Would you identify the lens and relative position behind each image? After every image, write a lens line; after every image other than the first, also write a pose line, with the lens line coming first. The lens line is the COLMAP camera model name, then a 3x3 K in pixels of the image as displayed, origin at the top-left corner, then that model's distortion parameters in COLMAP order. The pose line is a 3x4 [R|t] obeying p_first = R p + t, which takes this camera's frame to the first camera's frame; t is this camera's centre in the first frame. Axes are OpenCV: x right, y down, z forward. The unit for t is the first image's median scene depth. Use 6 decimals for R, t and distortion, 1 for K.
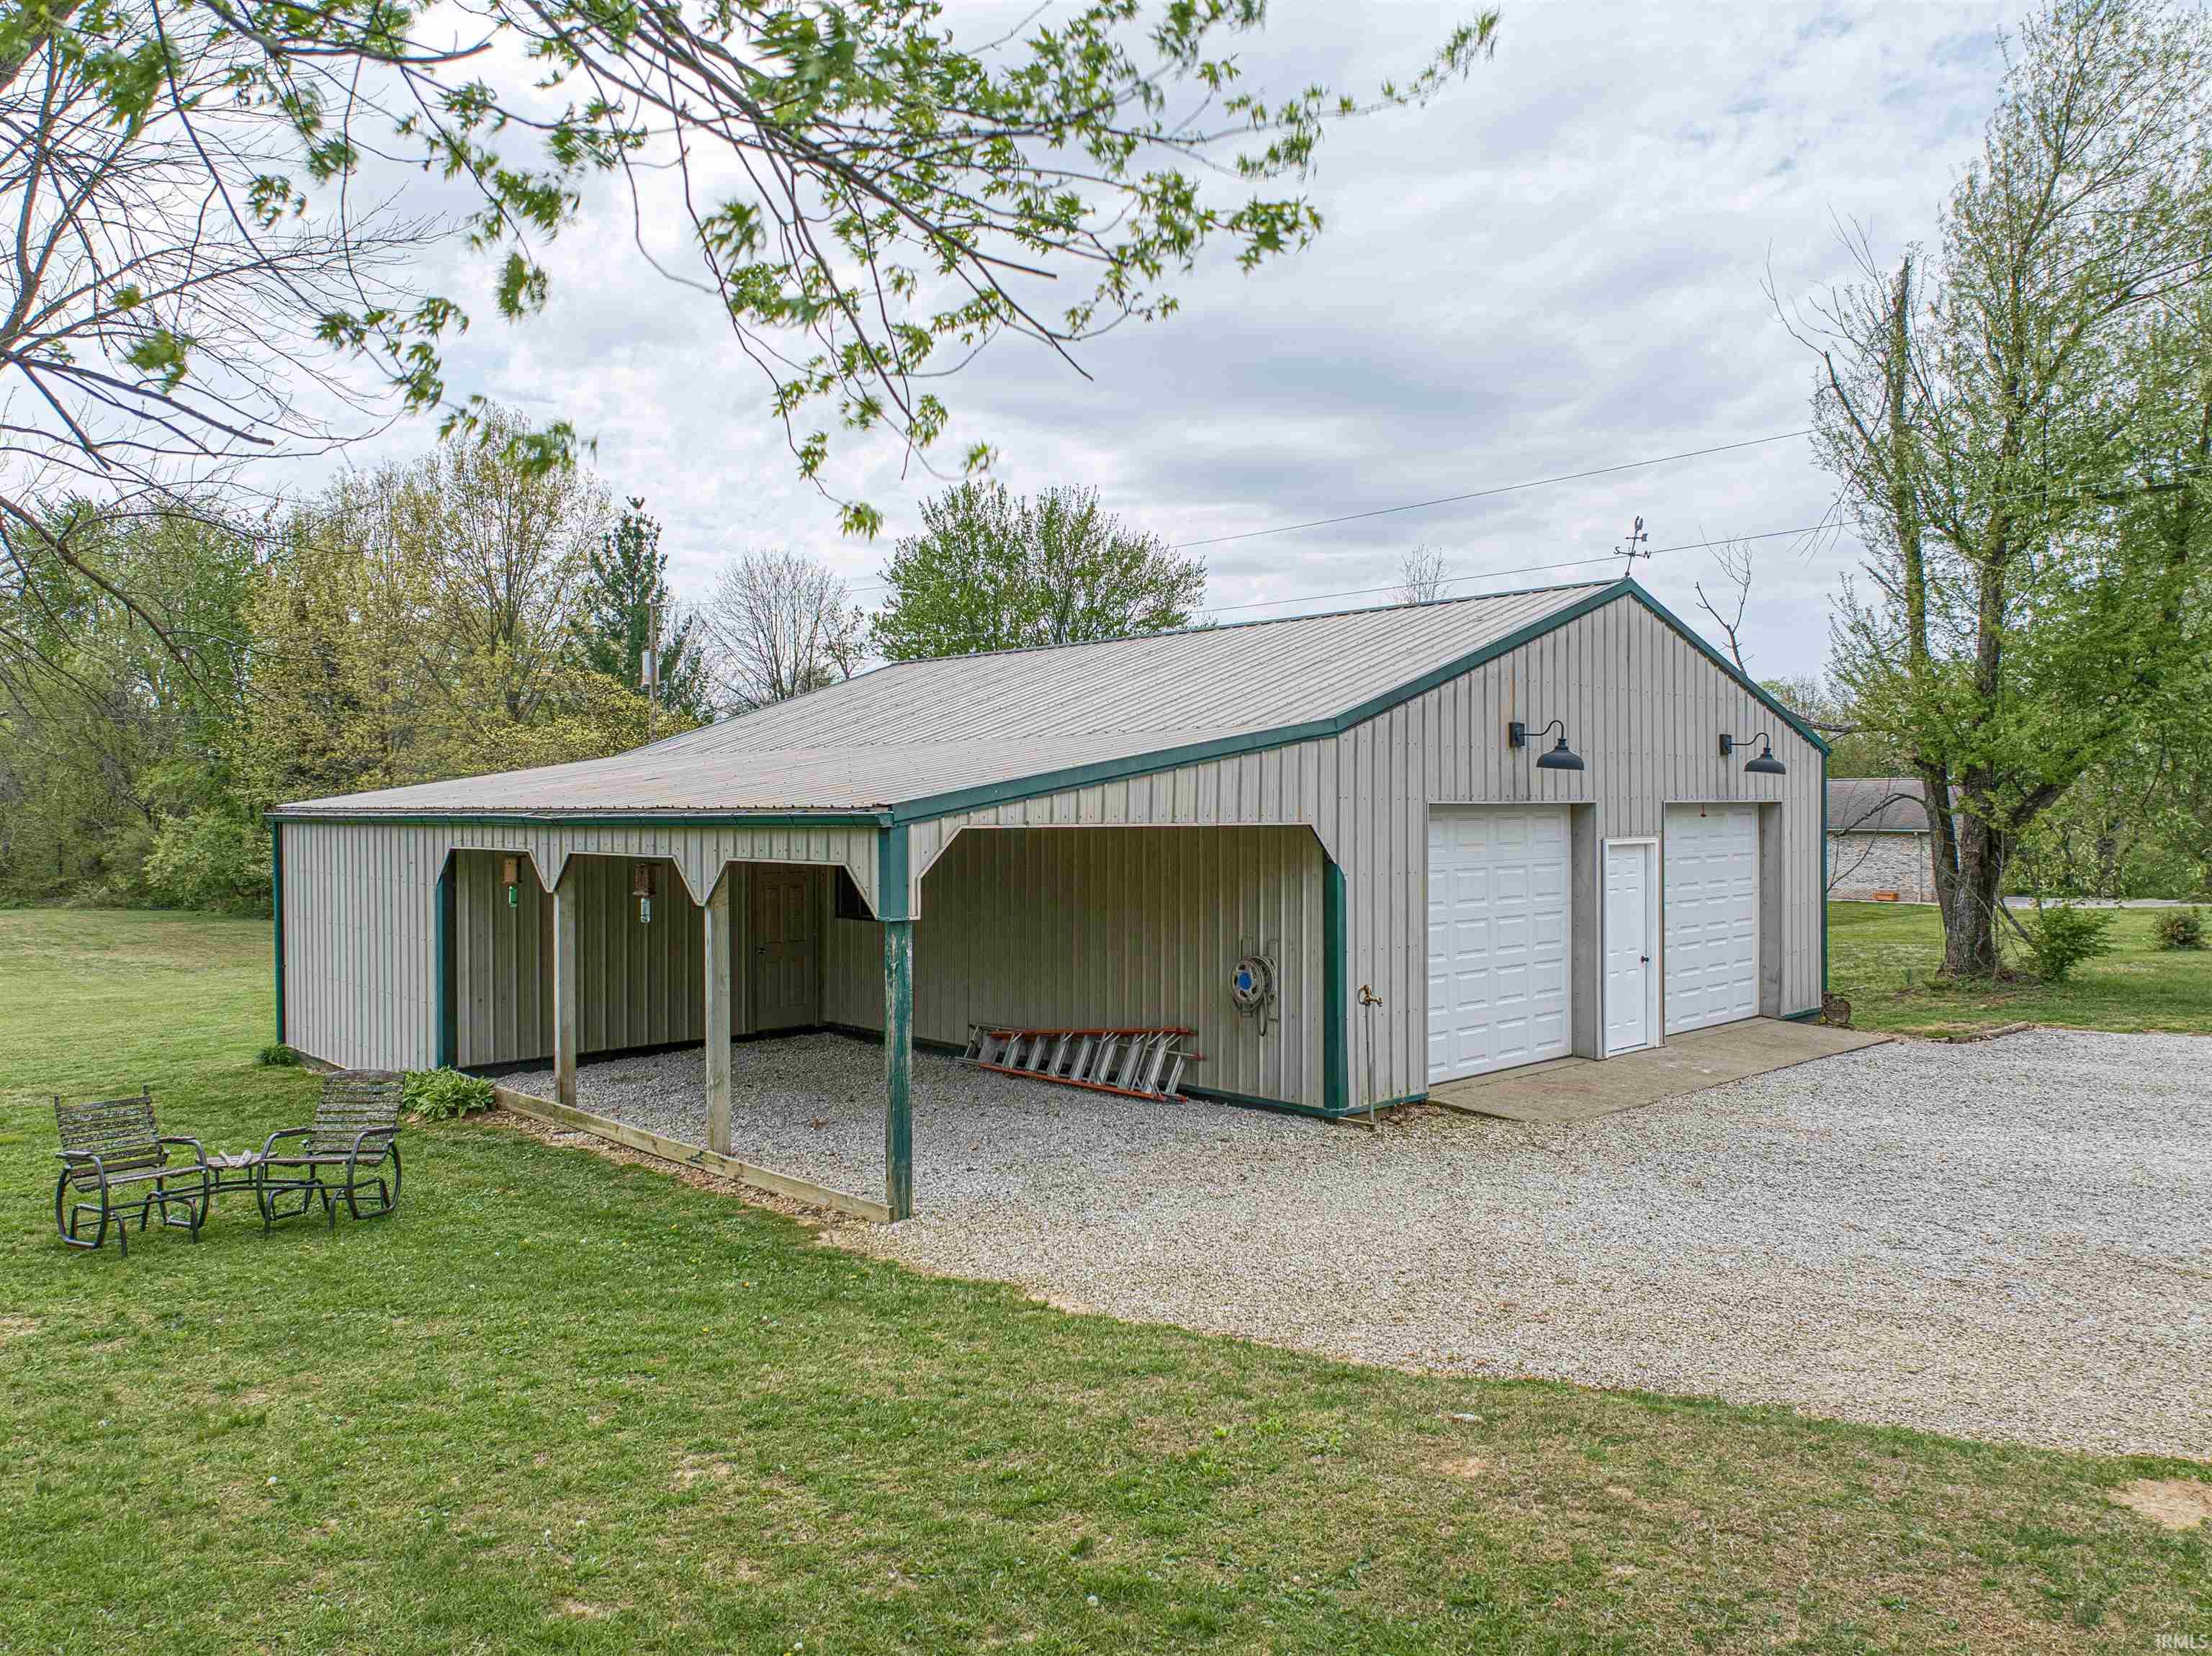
lens RADIAL K [[1583.9, 0, 1113.1], [0, 1583.9, 823.0], [0, 0, 1]] dist [-0.004225, -0.006563]
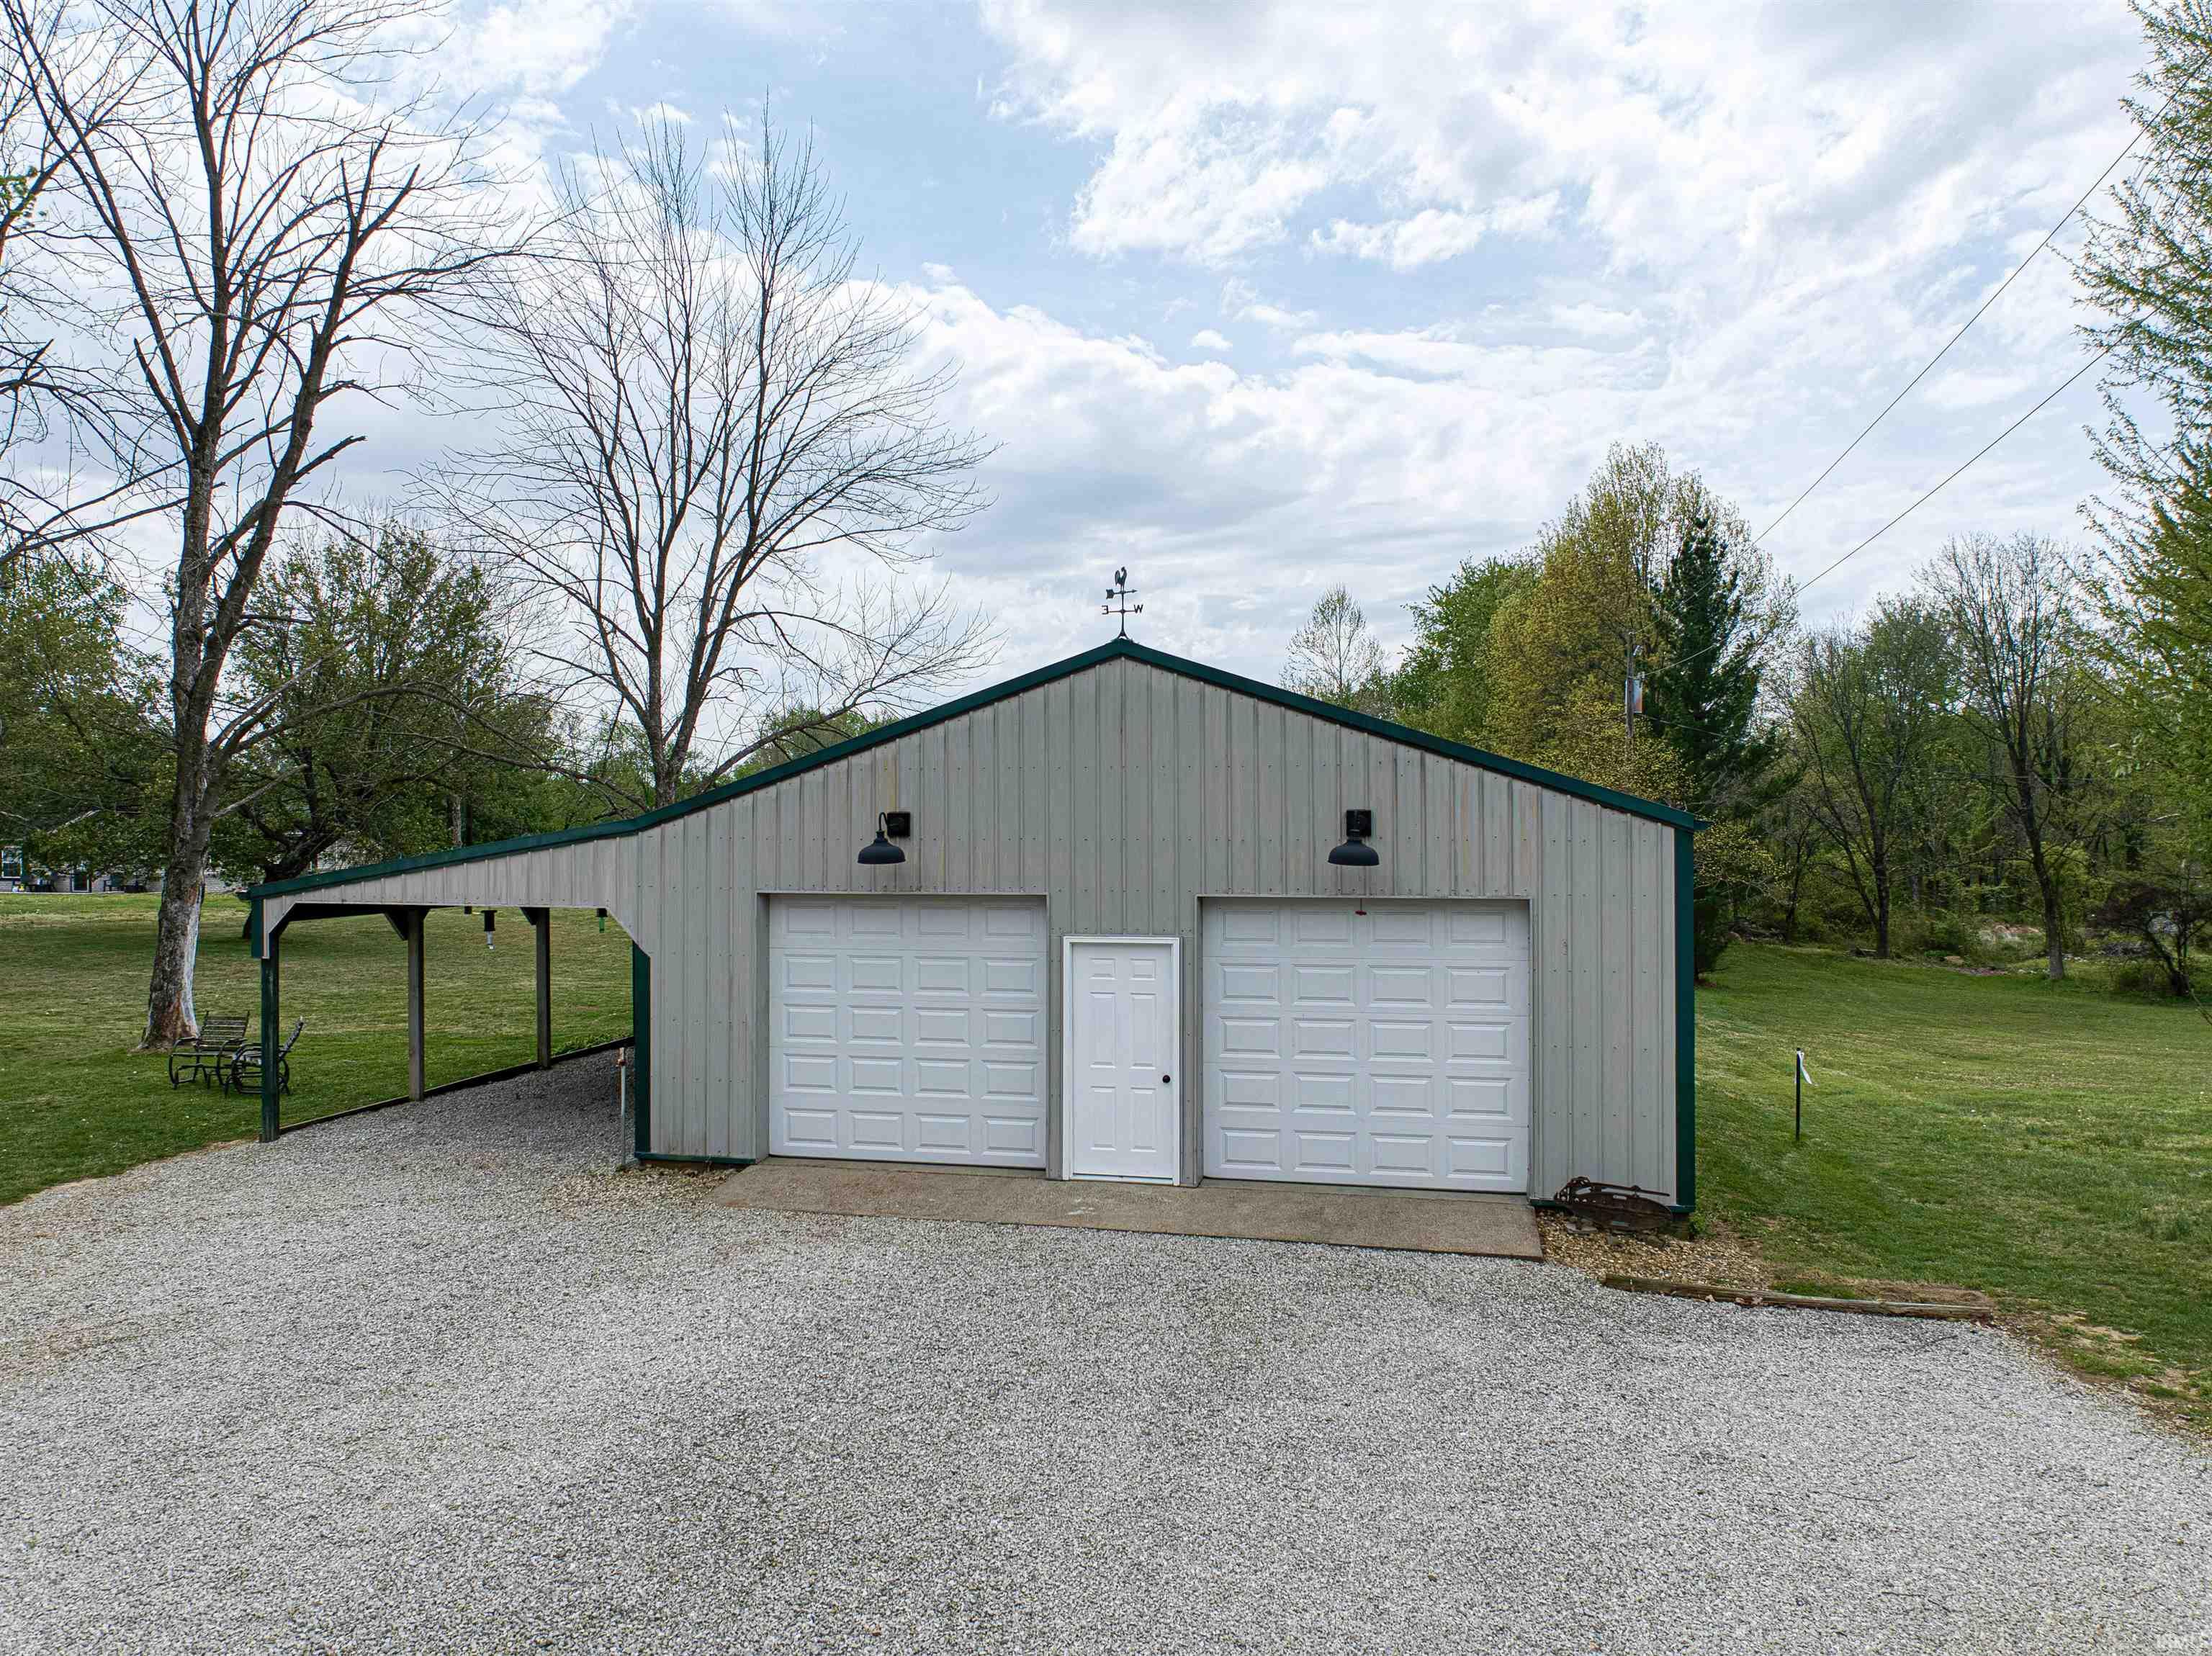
lens RADIAL K [[1583.9, 0, 1113.1], [0, 1583.9, 823.0], [0, 0, 1]] dist [-0.004225, -0.006563]
pose [[0.557281, 0.009284, -0.830272, 1.050138], [-0.009935, 0.999940, 0.004514, -0.057236], [0.830265, 0.005733, 0.557340, 0.511929]]
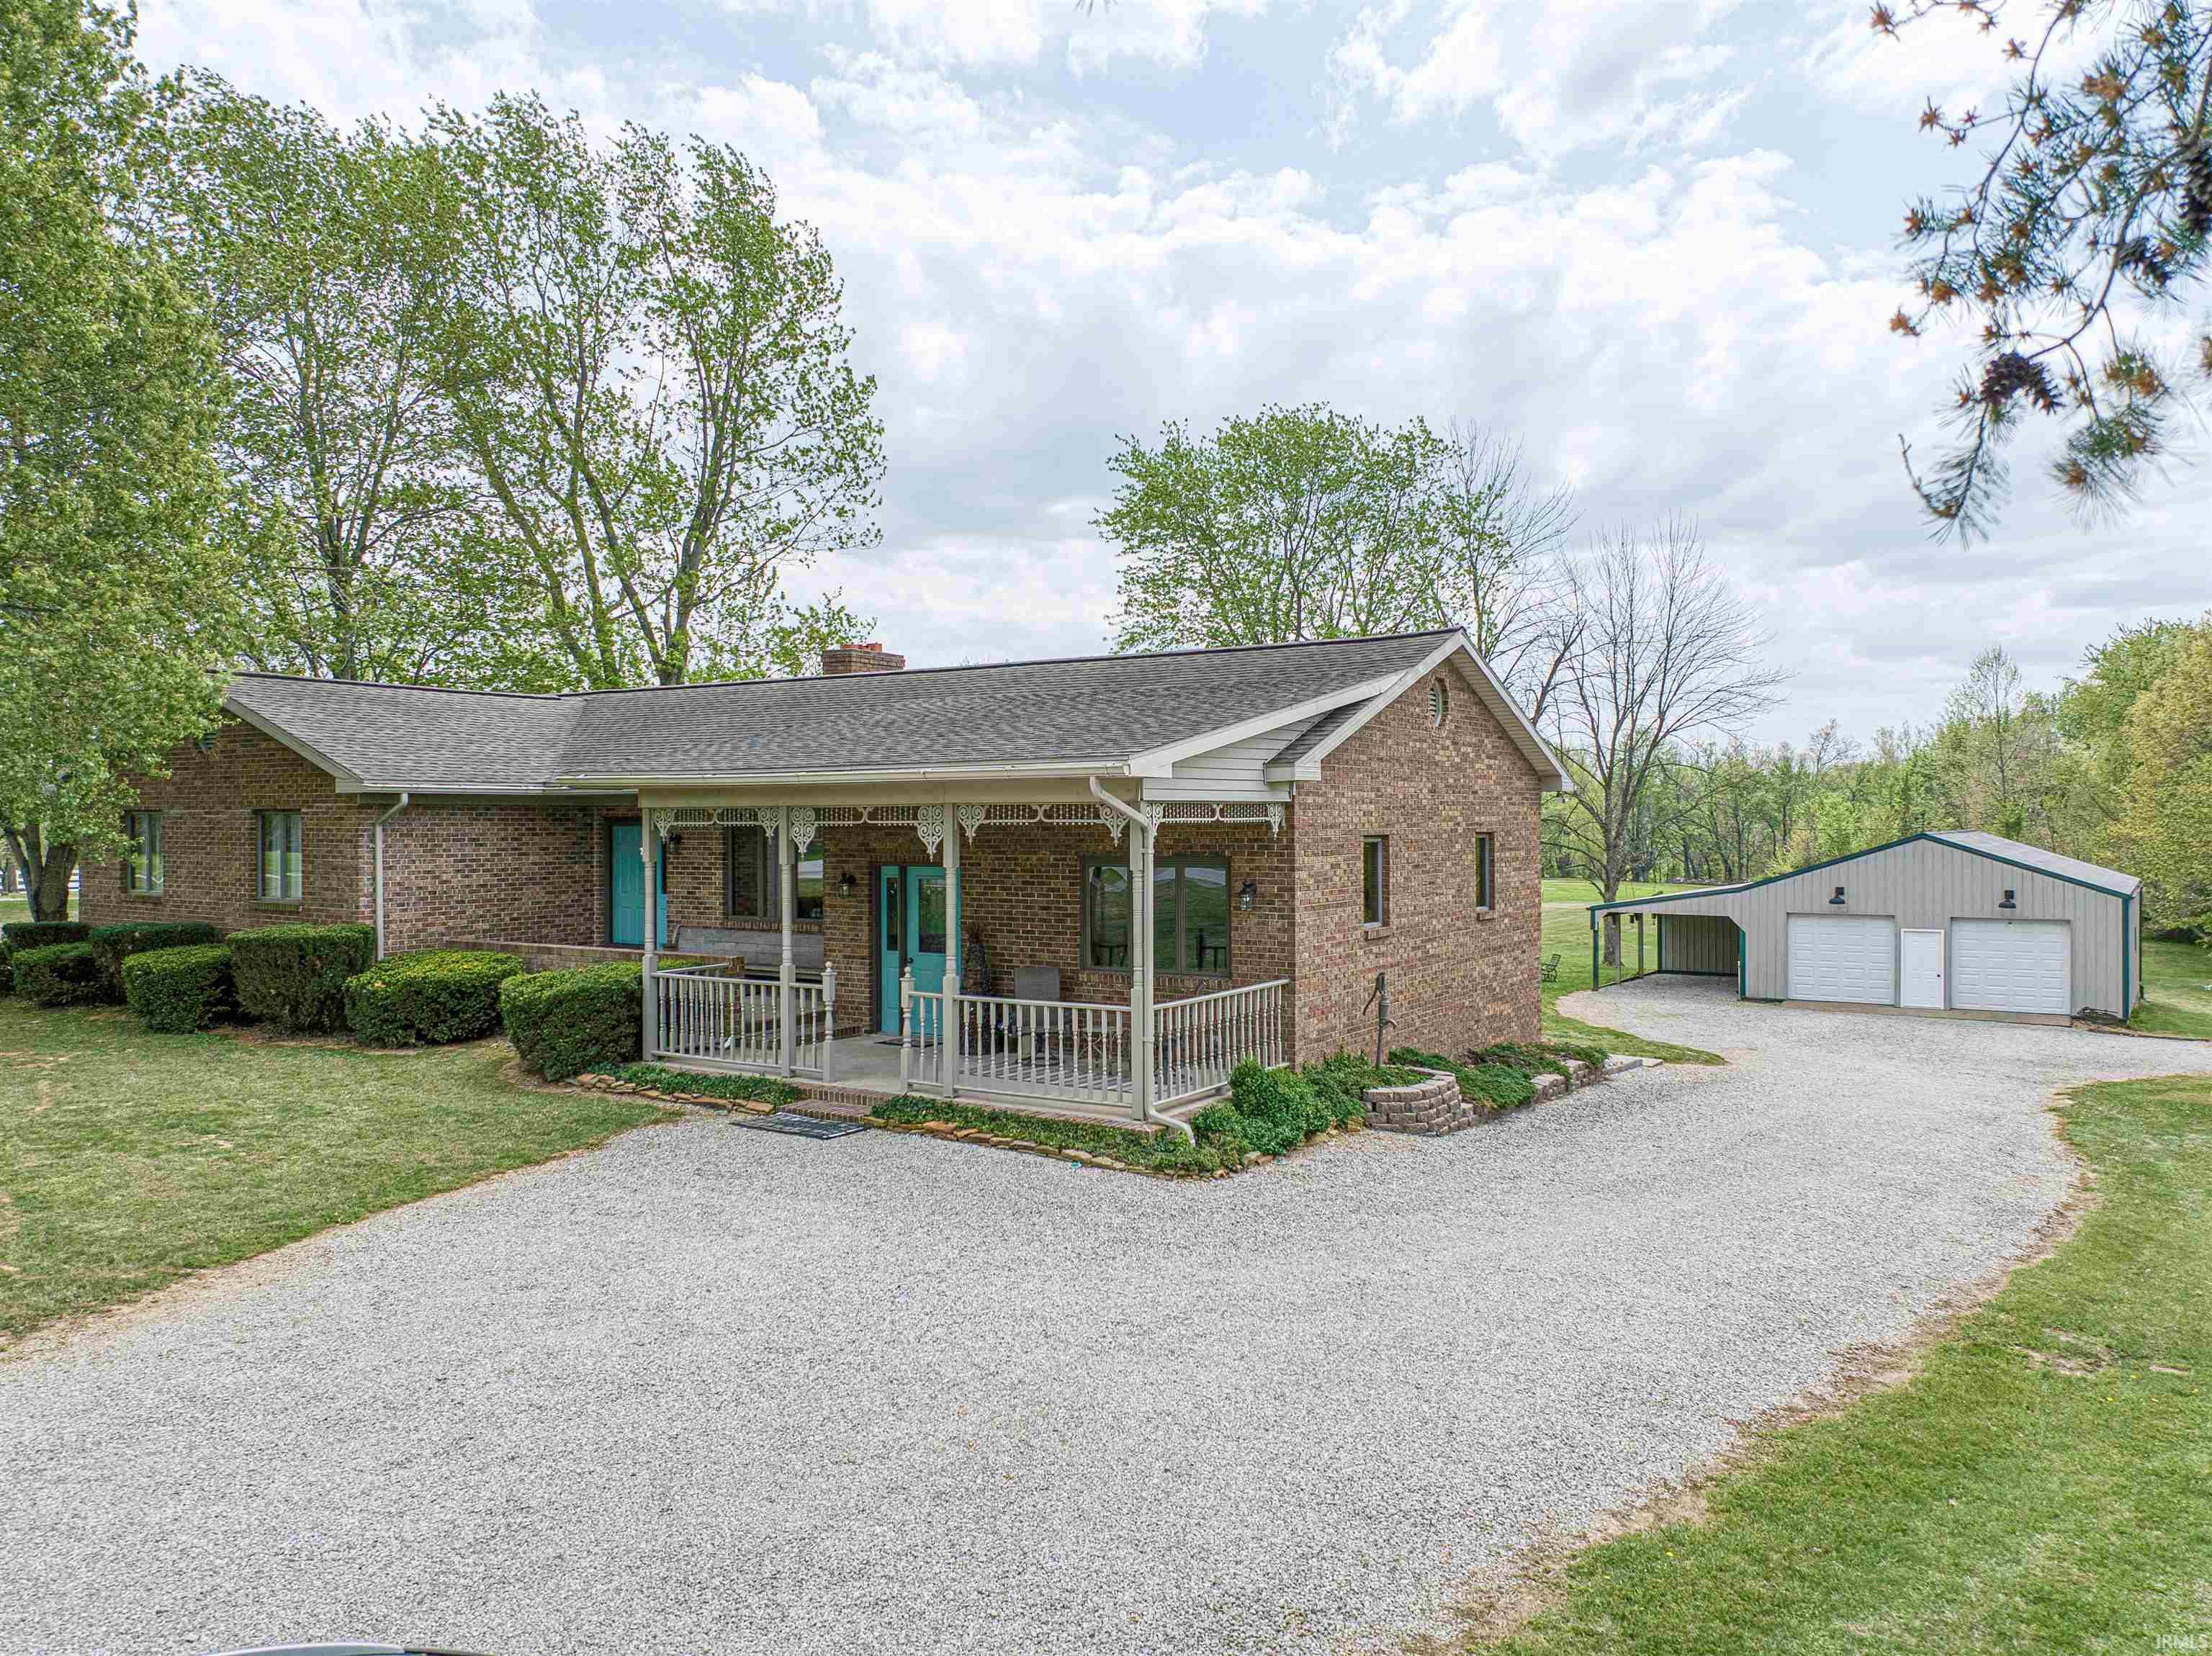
lens RADIAL K [[1583.9, 0, 1113.1], [0, 1583.9, 823.0], [0, 0, 1]] dist [-0.004225, -0.006563]
pose [[0.223122, 0.004765, -0.974779, 2.673570], [-0.011336, 0.999933, 0.002293, -0.163617], [0.974725, 0.010539, 0.223161, -0.969740]]
